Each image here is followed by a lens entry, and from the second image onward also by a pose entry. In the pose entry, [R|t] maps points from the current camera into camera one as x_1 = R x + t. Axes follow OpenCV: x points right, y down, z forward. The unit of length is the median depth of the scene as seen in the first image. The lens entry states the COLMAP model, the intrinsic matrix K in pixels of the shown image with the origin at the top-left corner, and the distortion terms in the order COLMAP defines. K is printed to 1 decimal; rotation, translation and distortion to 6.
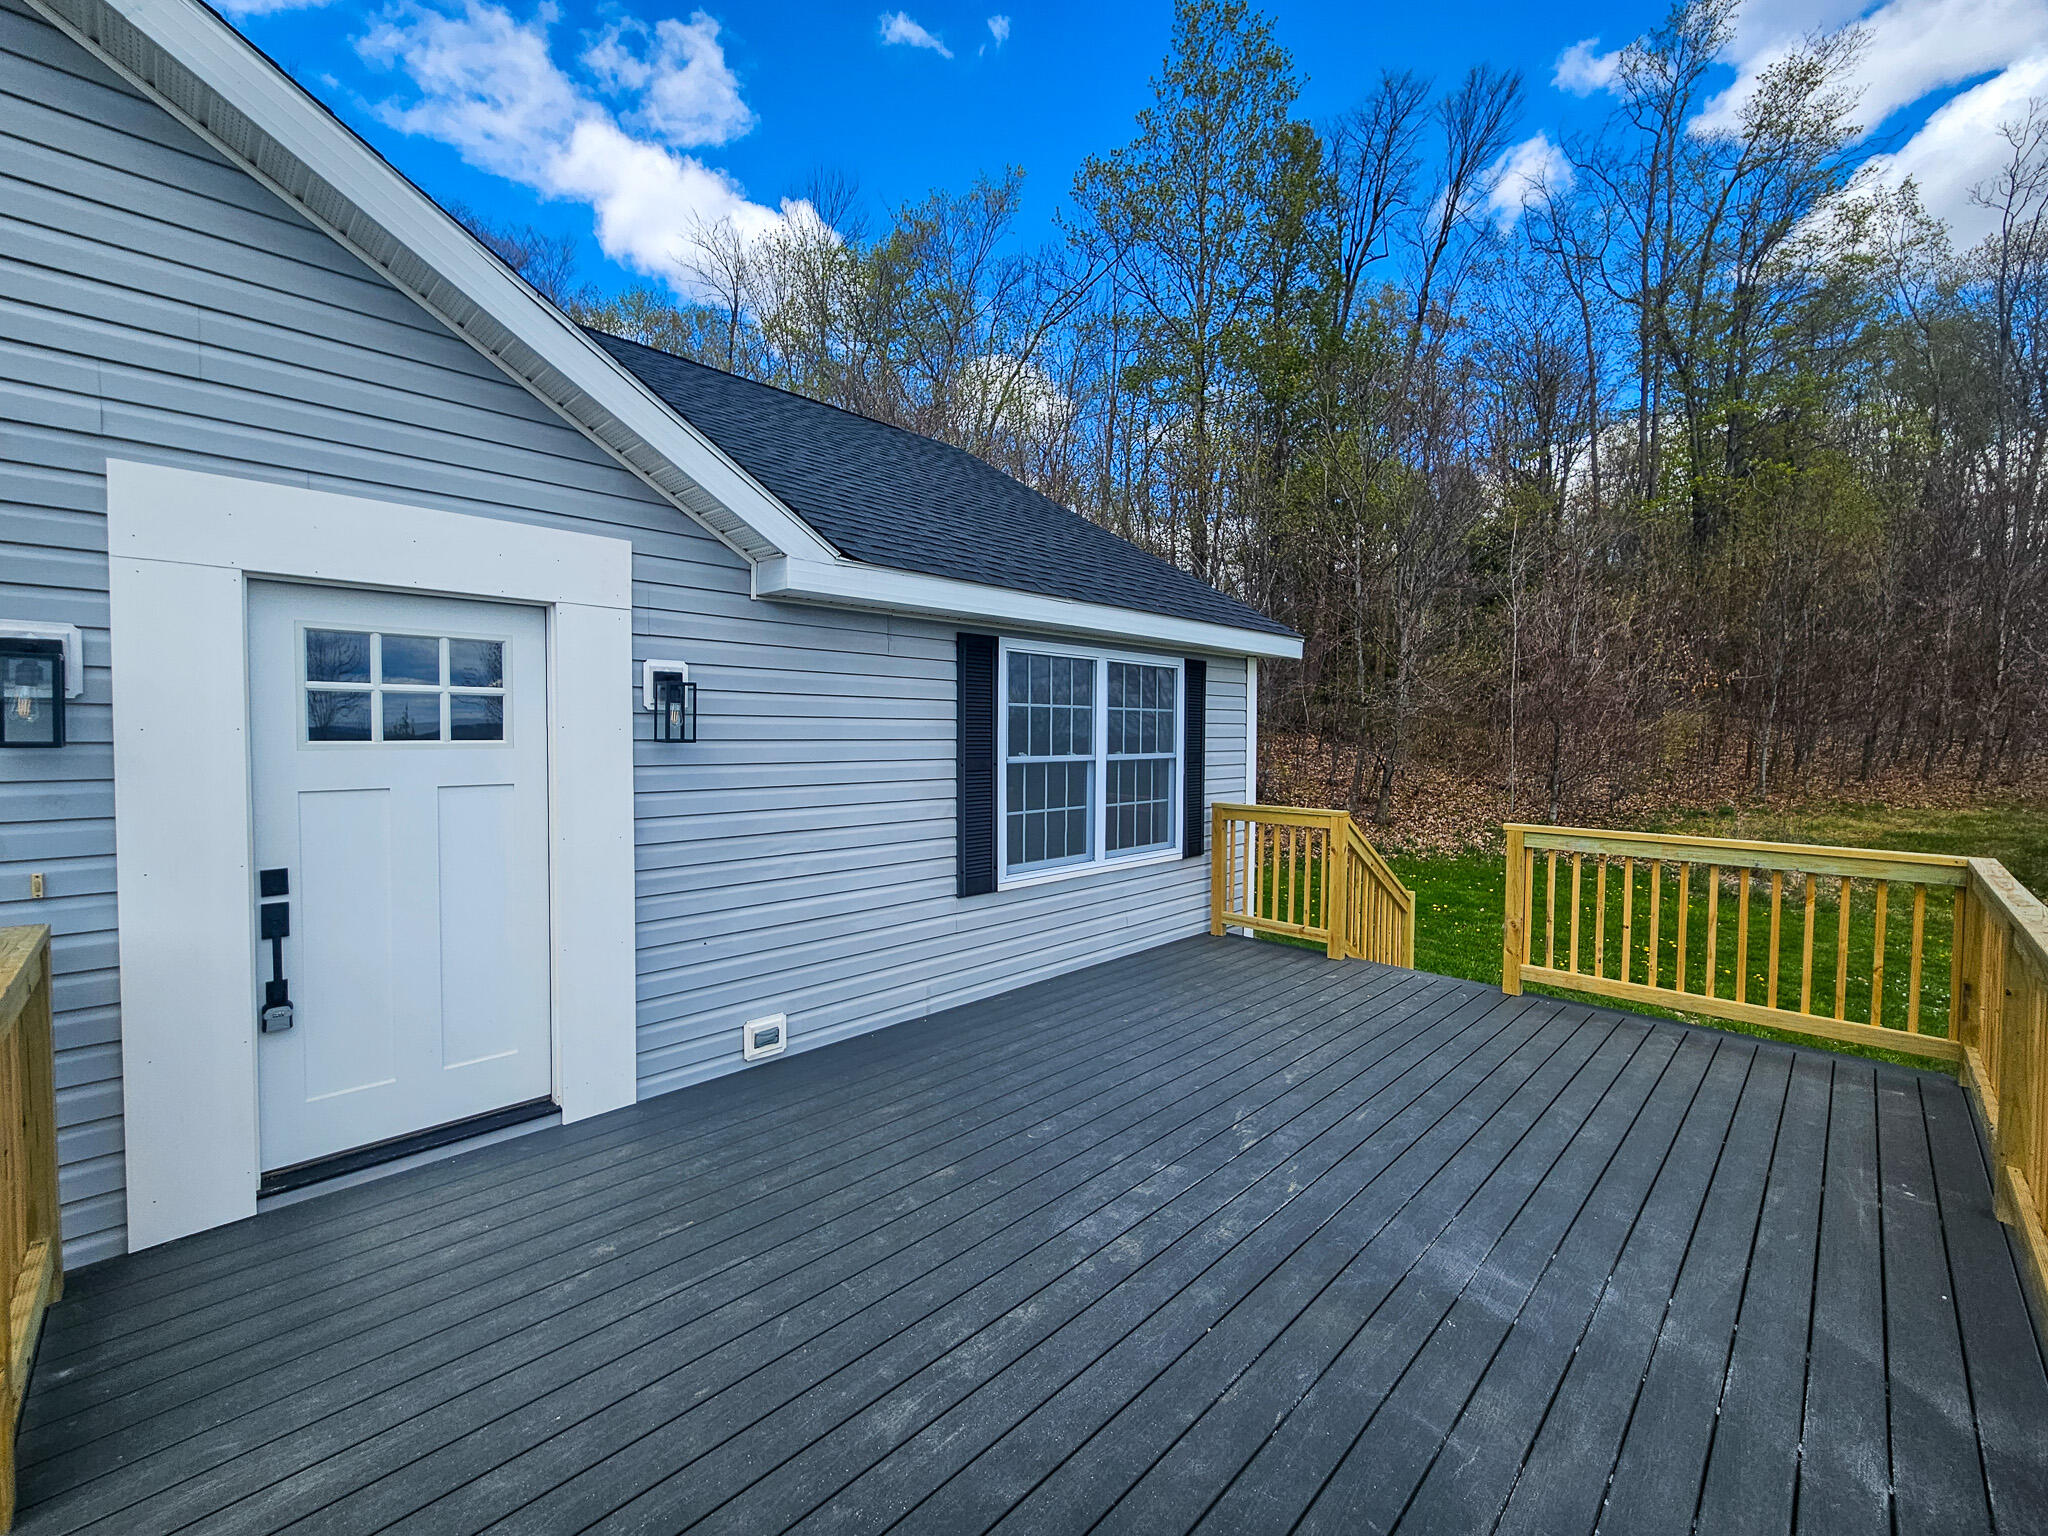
lens RADIAL K [[840.3, 0, 1033.4], [0, 840.3, 772.8], [0, 0, 1]] dist [-0.003765, -0.000784]
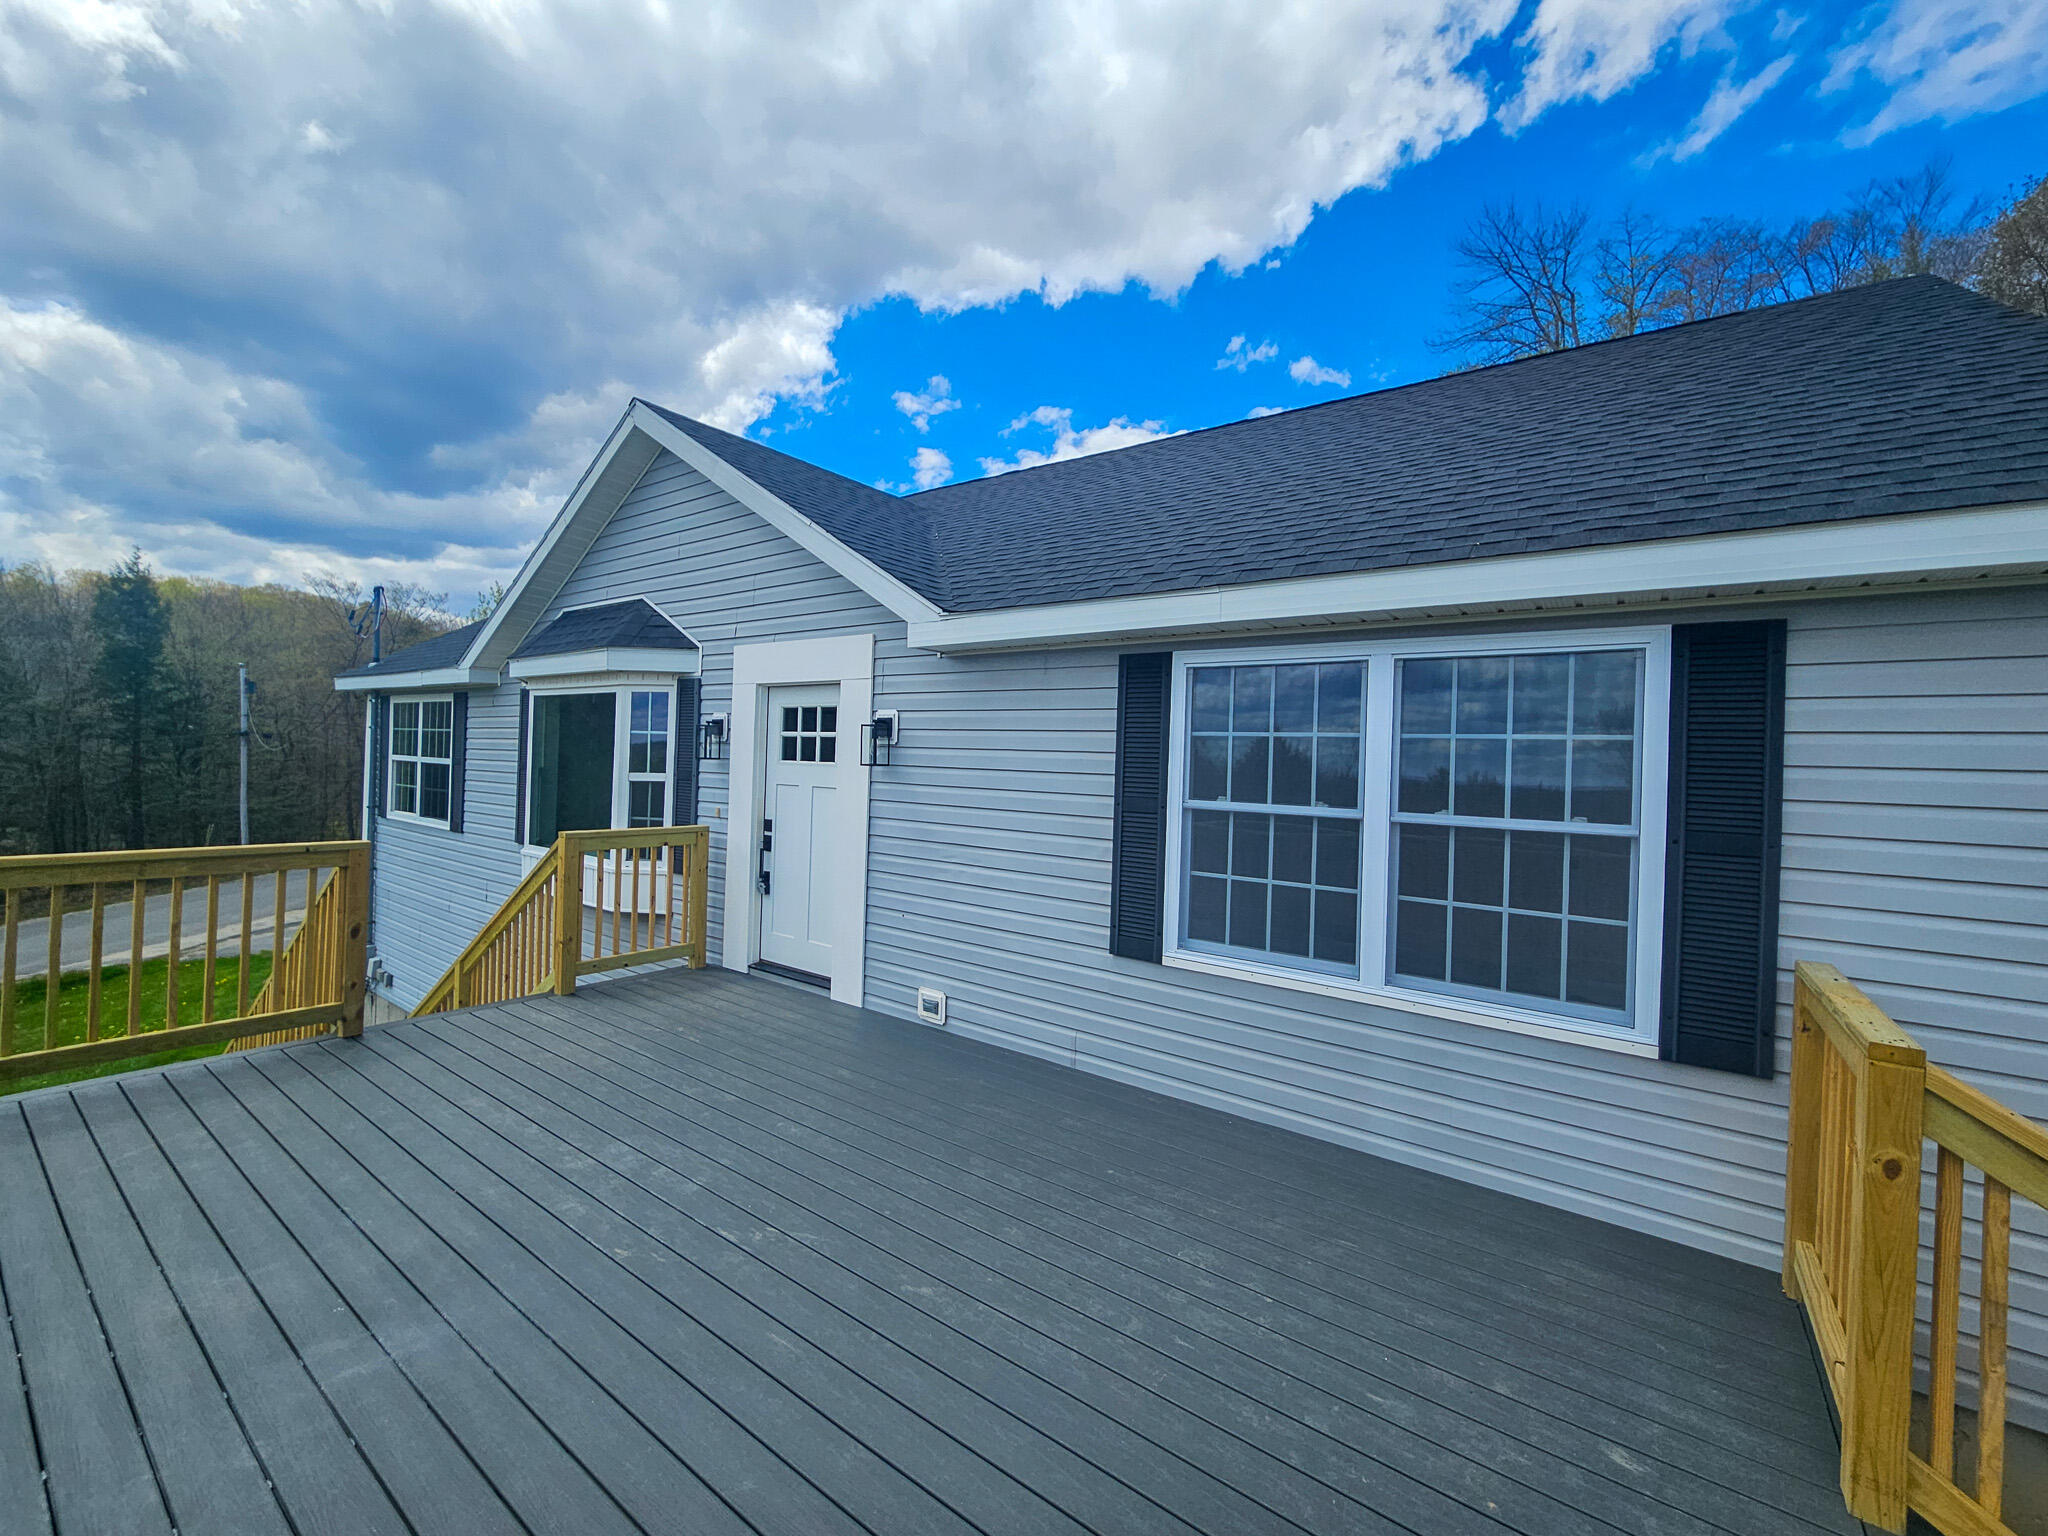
lens RADIAL K [[840.3, 0, 1018.8], [0, 840.3, 757.3], [0, 0, 1]] dist [-0.003765, -0.000784]
pose [[0.140648, -0.007456, -0.990032, 0.911360], [-0.083410, 0.996327, -0.019353, -0.037329], [0.986540, 0.085300, 0.139509, 0.903883]]
